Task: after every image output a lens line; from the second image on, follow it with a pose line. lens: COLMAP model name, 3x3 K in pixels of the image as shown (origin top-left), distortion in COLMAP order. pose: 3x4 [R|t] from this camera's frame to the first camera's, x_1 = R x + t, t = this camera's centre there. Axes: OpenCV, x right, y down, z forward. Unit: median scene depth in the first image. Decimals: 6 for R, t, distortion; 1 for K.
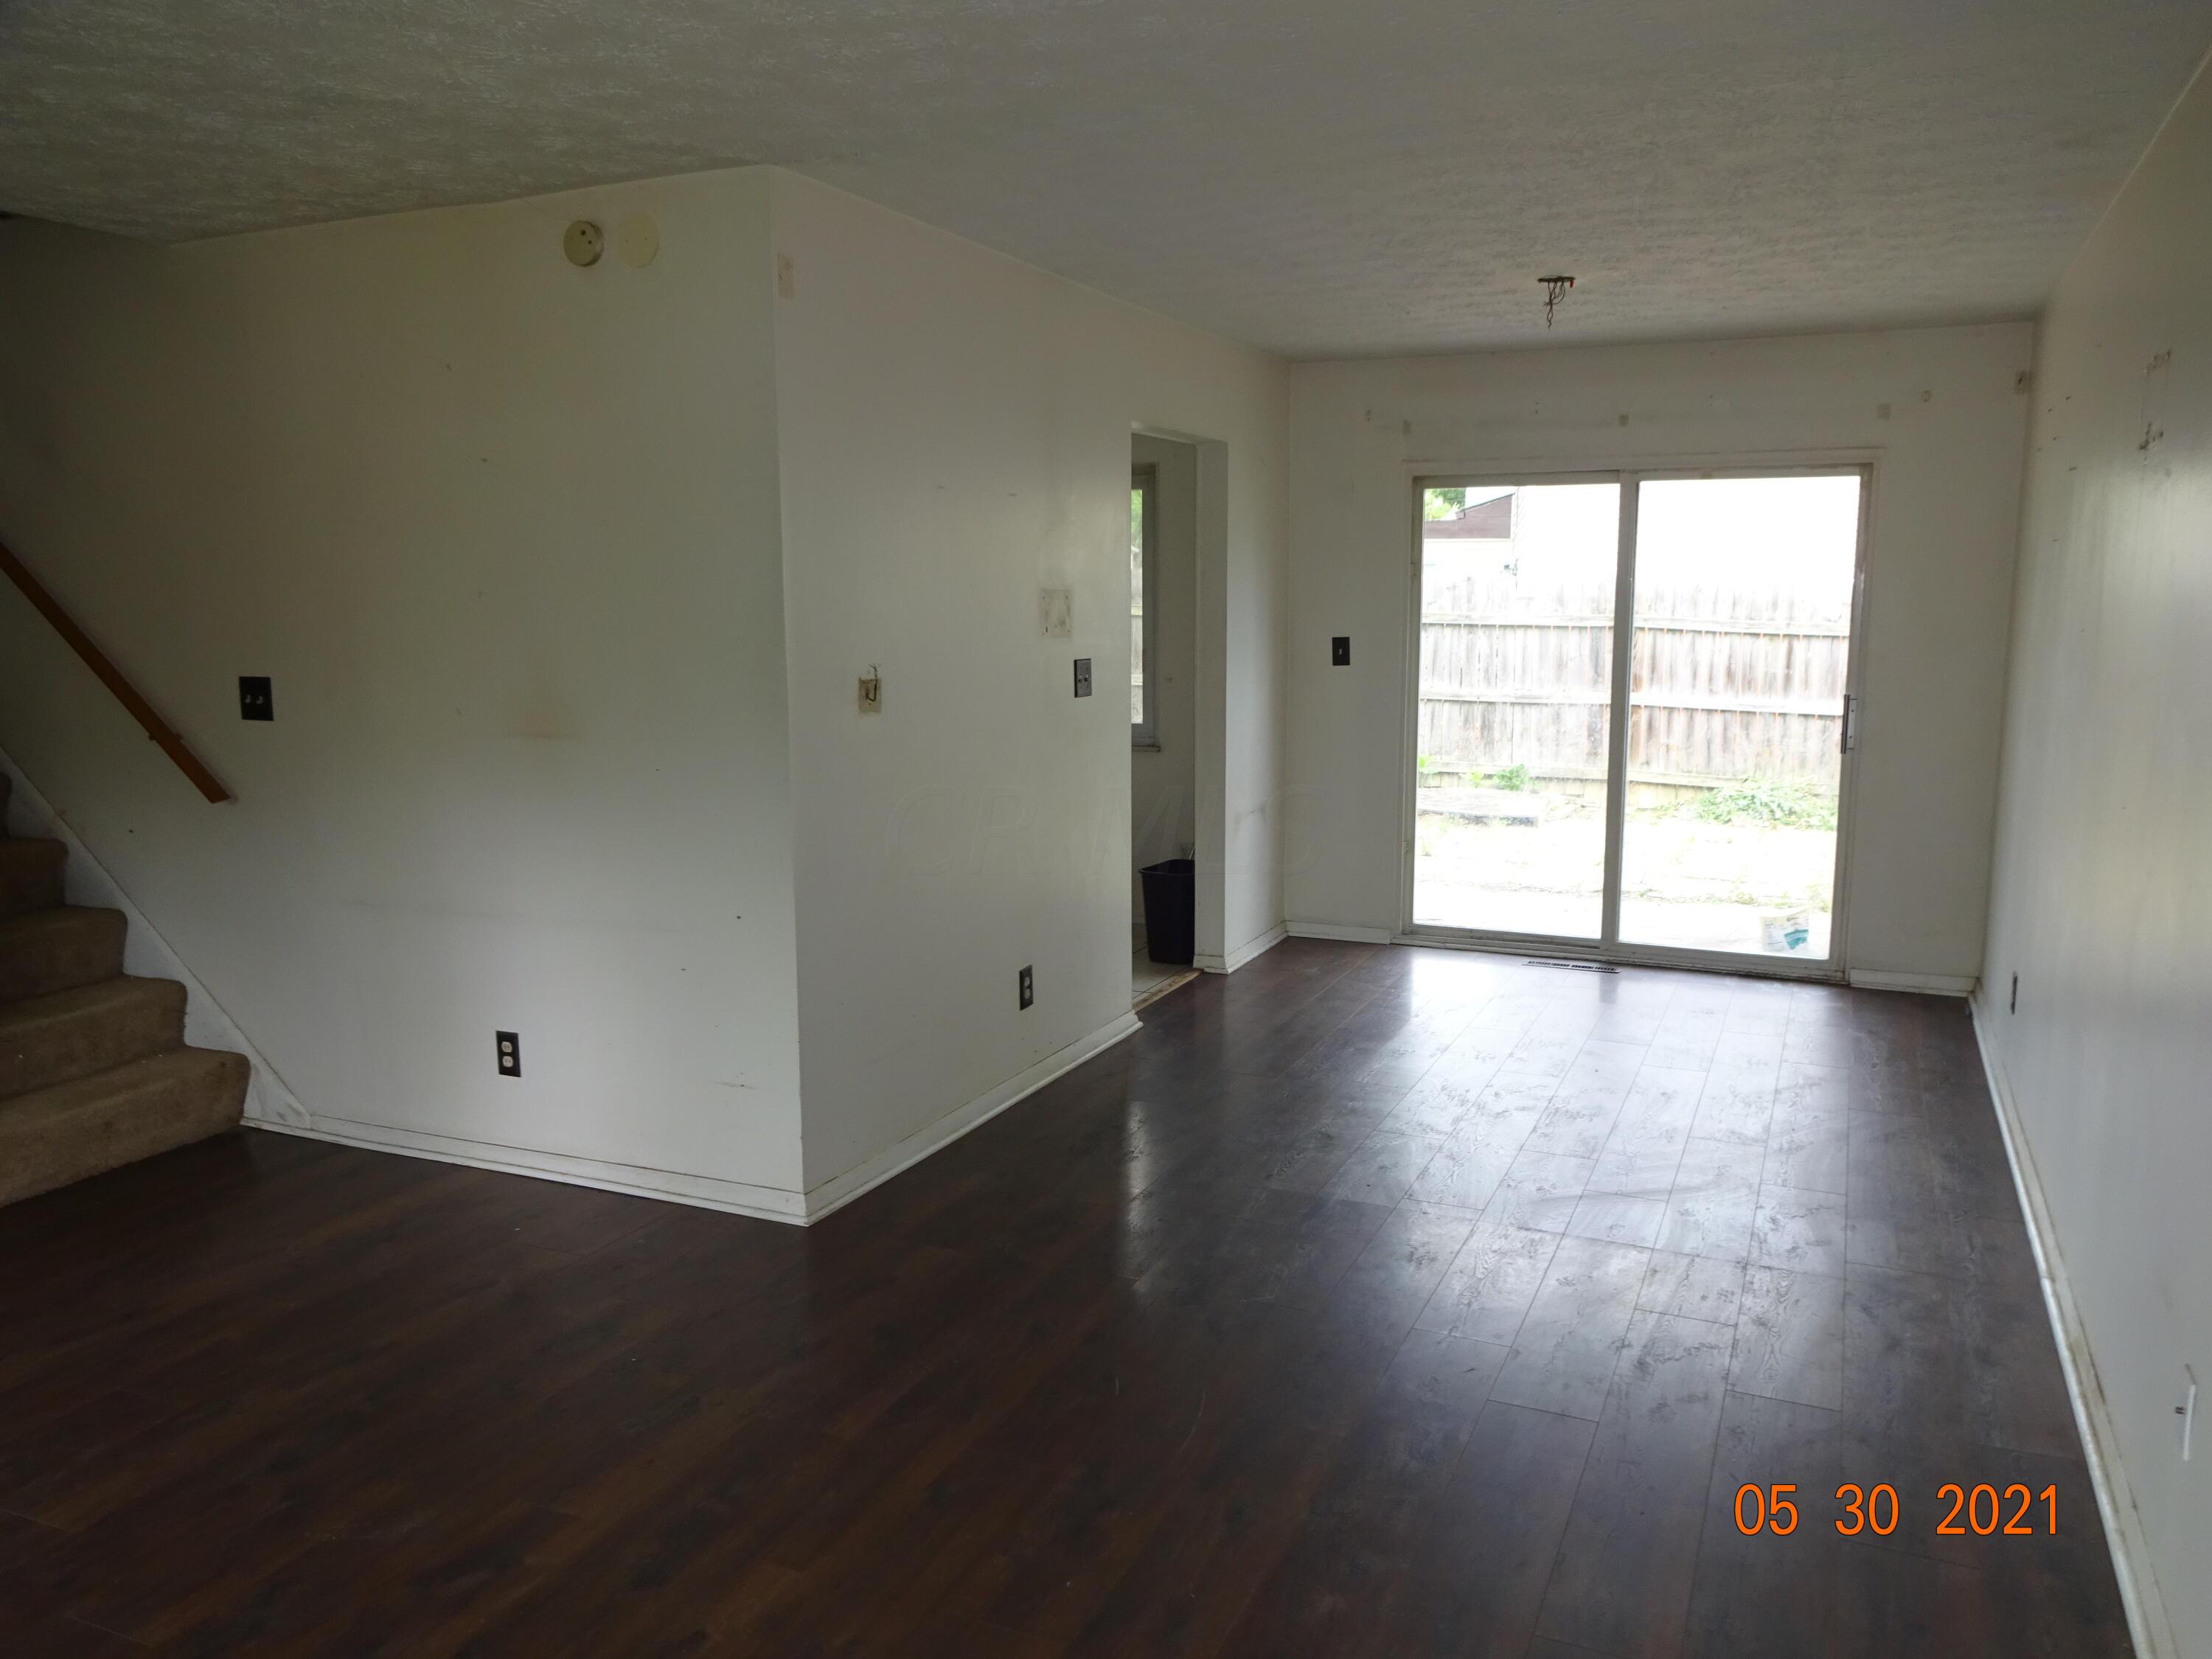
lens RADIAL K [[1642.4, 0, 1118.7], [0, 1642.4, 823.0], [0, 0, 1]] dist [-0.010891, 0.013268]
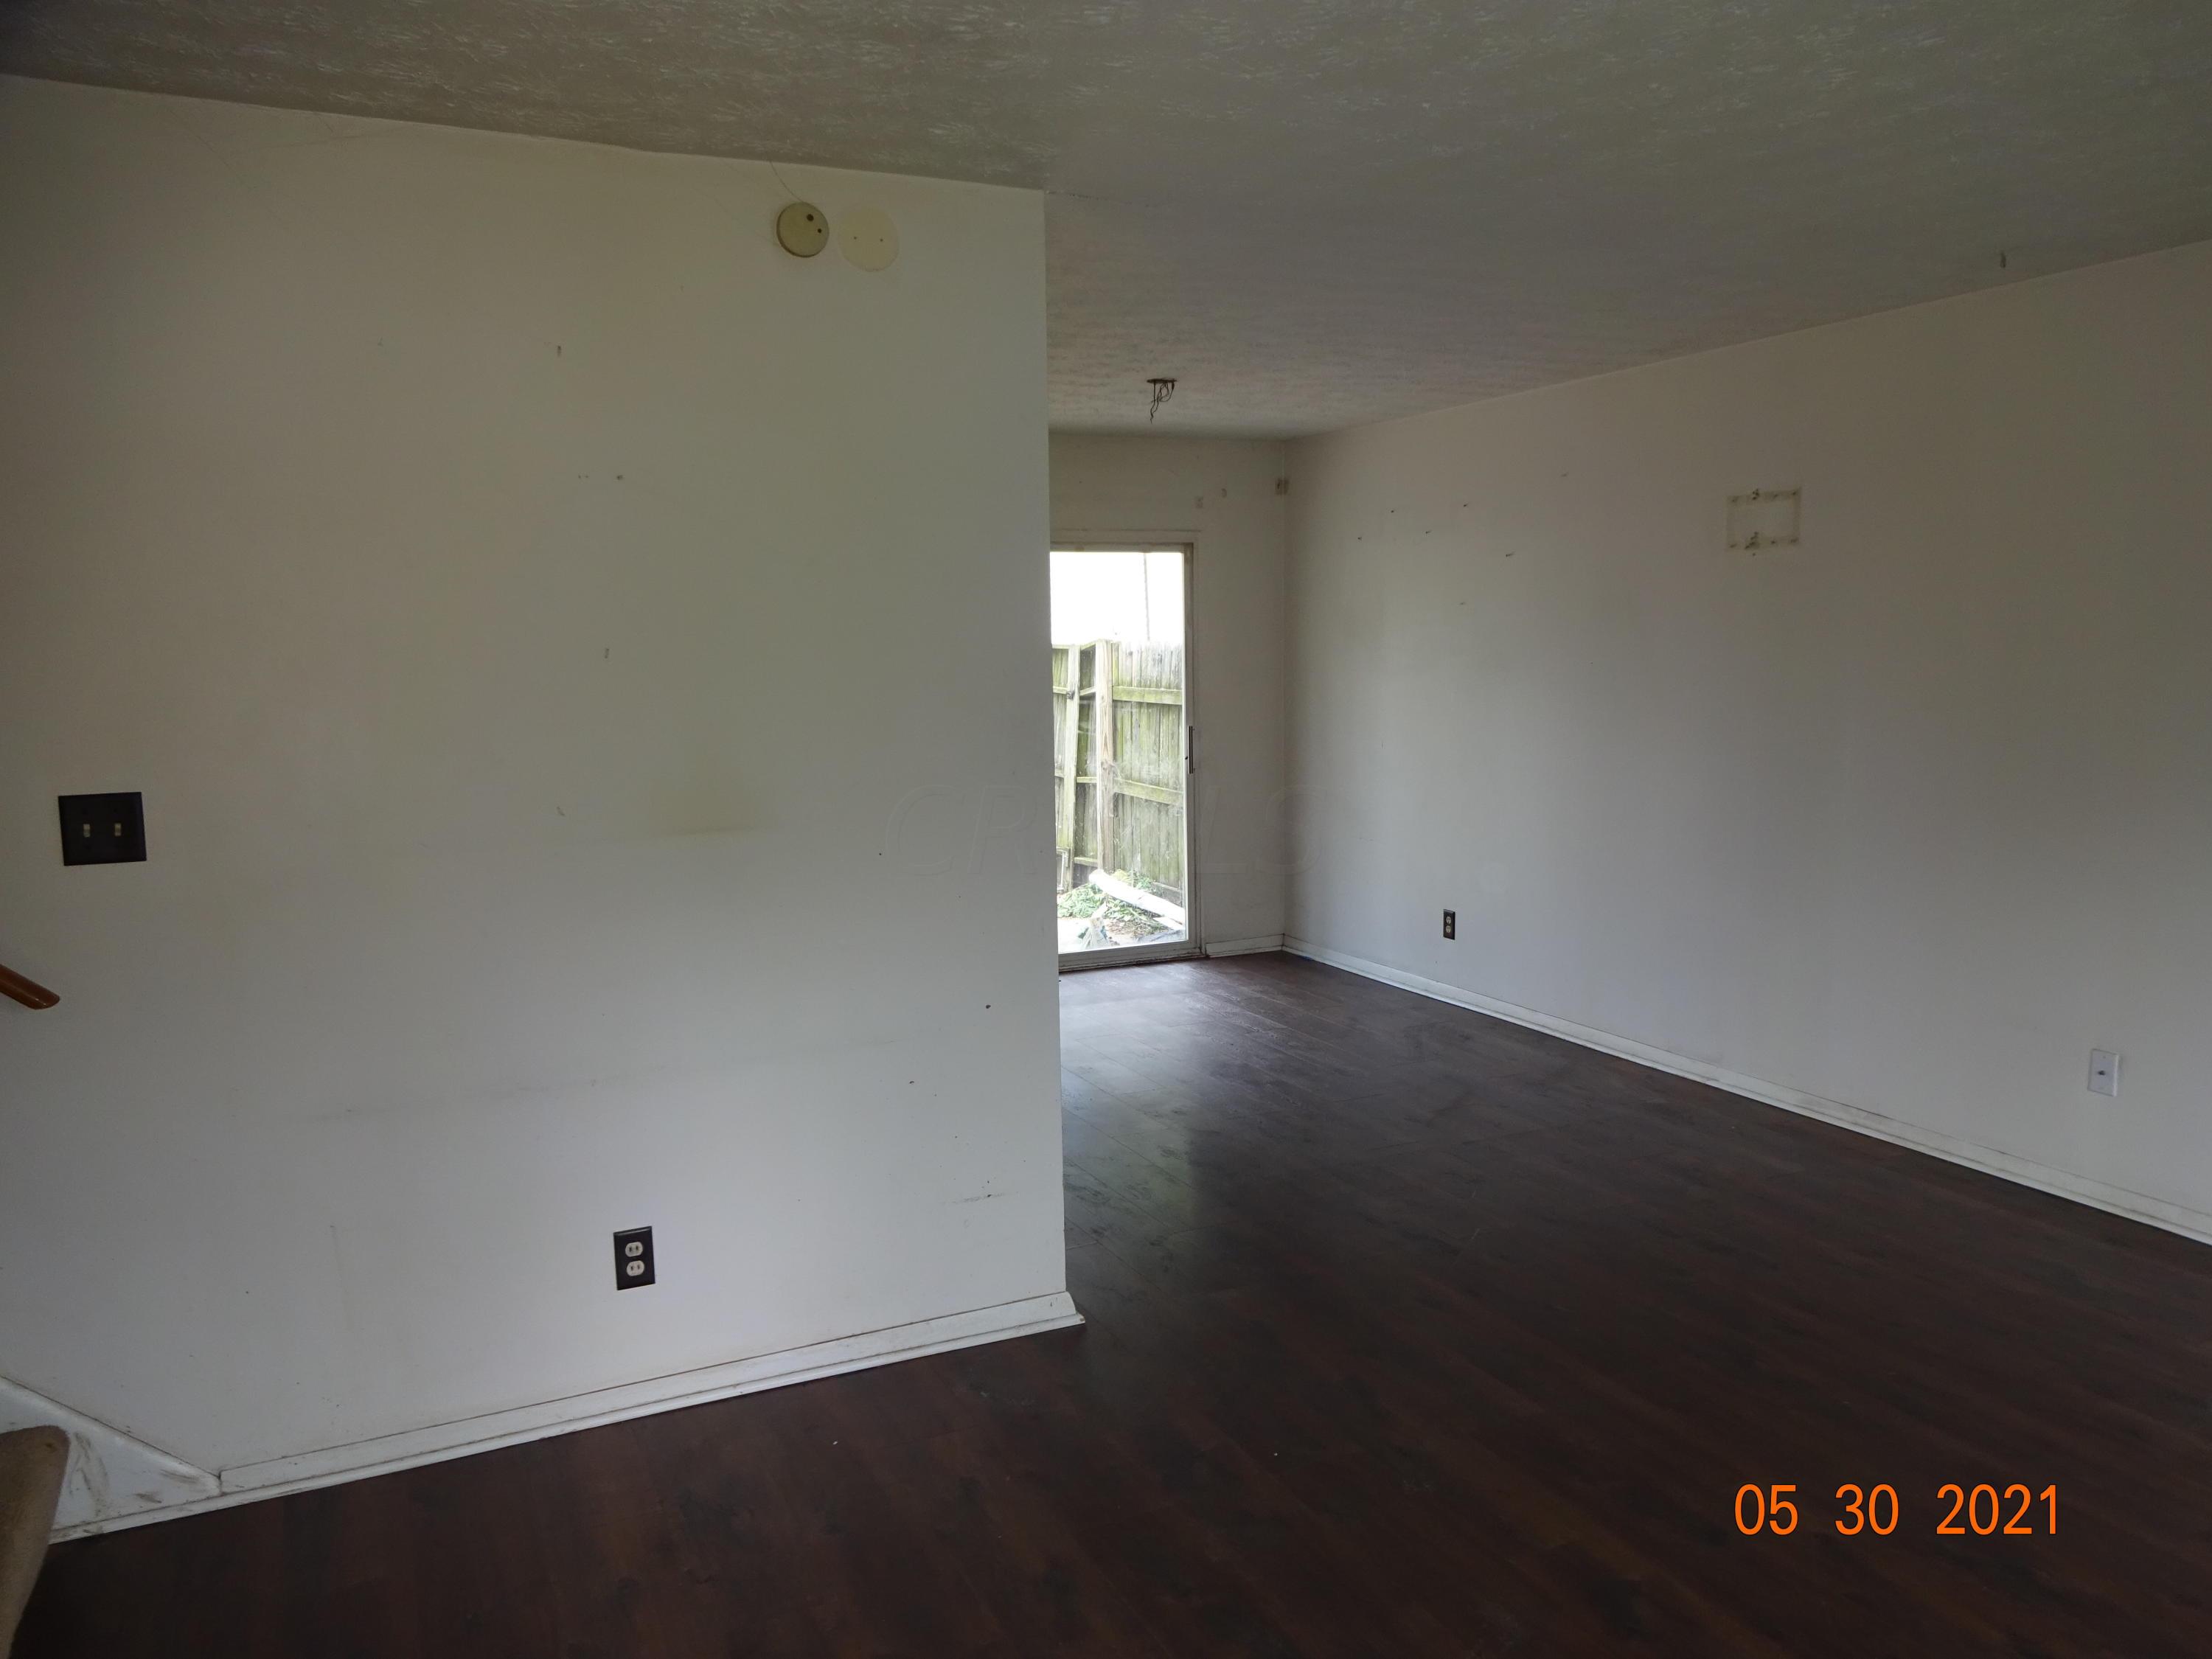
lens RADIAL K [[1642.4, 0, 1124.5], [0, 1642.4, 810.5], [0, 0, 1]] dist [-0.010891, 0.013268]
pose [[0.649316, -0.085549, 0.755692, -0.779290], [0.122695, 0.992420, 0.006924, -0.041455], [-0.750557, 0.088224, 0.654890, 0.317985]]
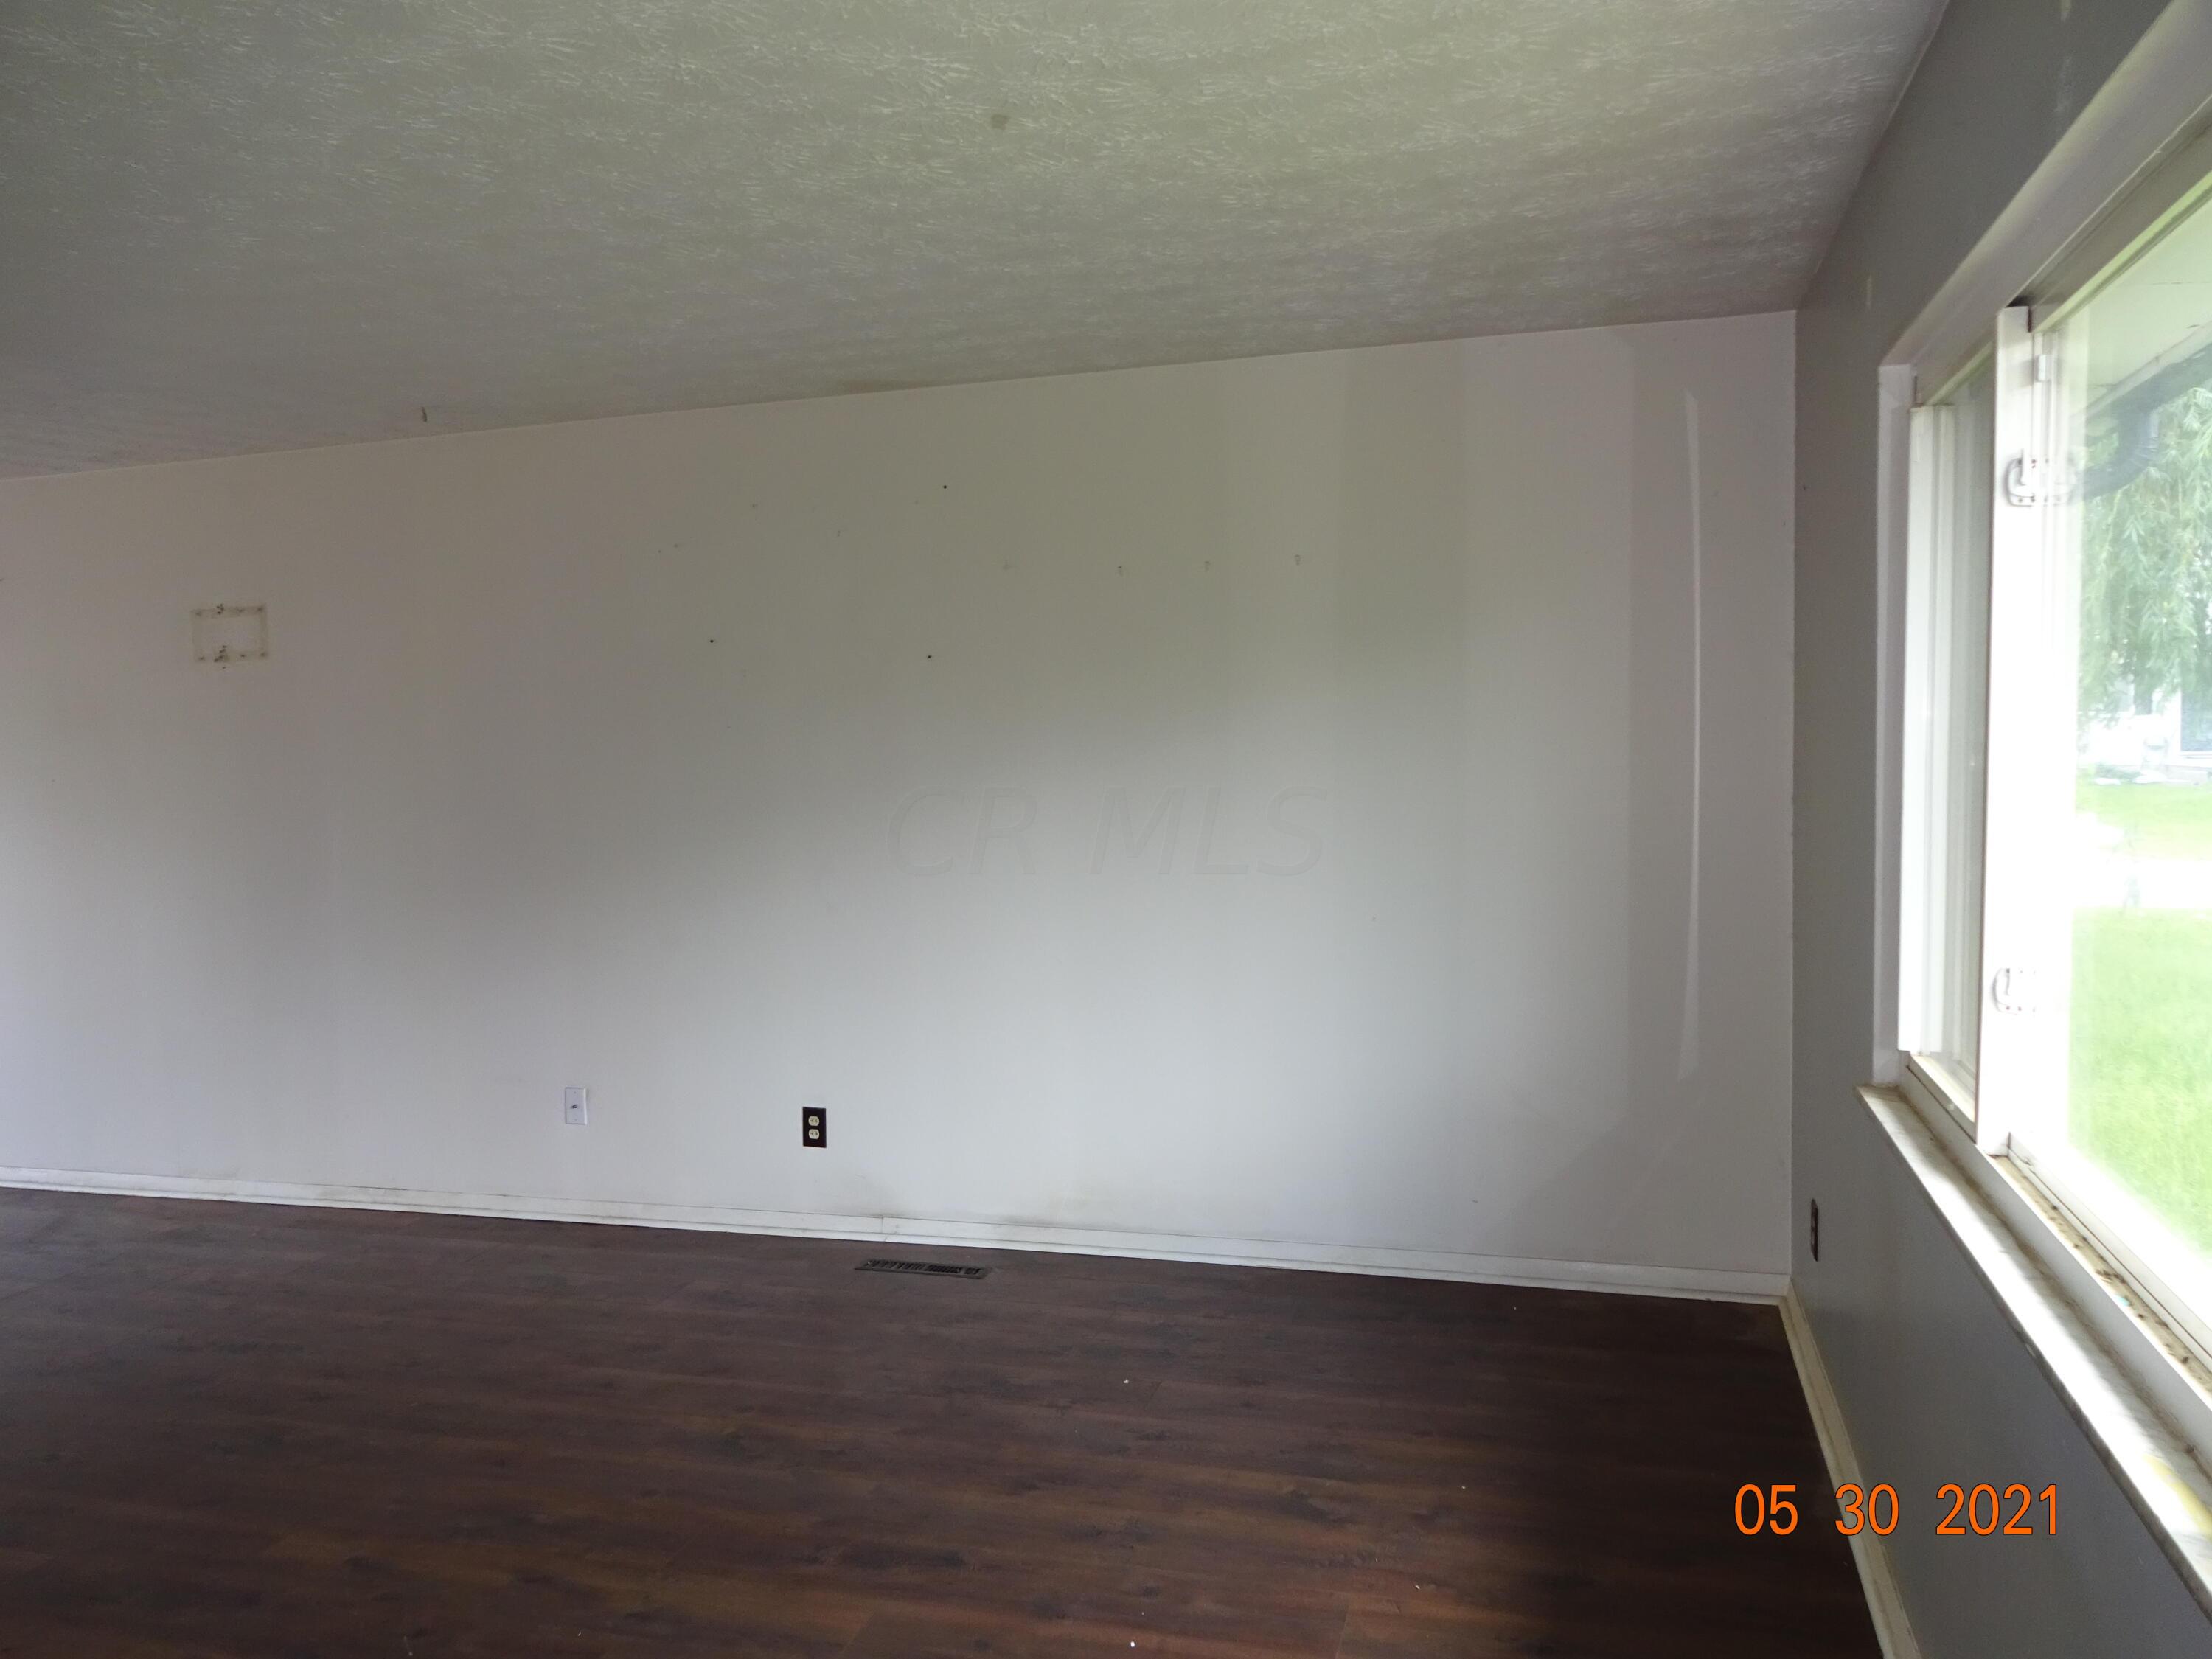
lens RADIAL K [[1642.4, 0, 1114.4], [0, 1642.4, 819.2], [0, 0, 1]] dist [-0.010891, 0.013268]
pose [[-0.138492, -0.054204, 0.988879, -0.854058], [0.179500, 0.980590, 0.078889, -0.029968], [-0.973961, 0.188429, -0.126074, 0.274352]]
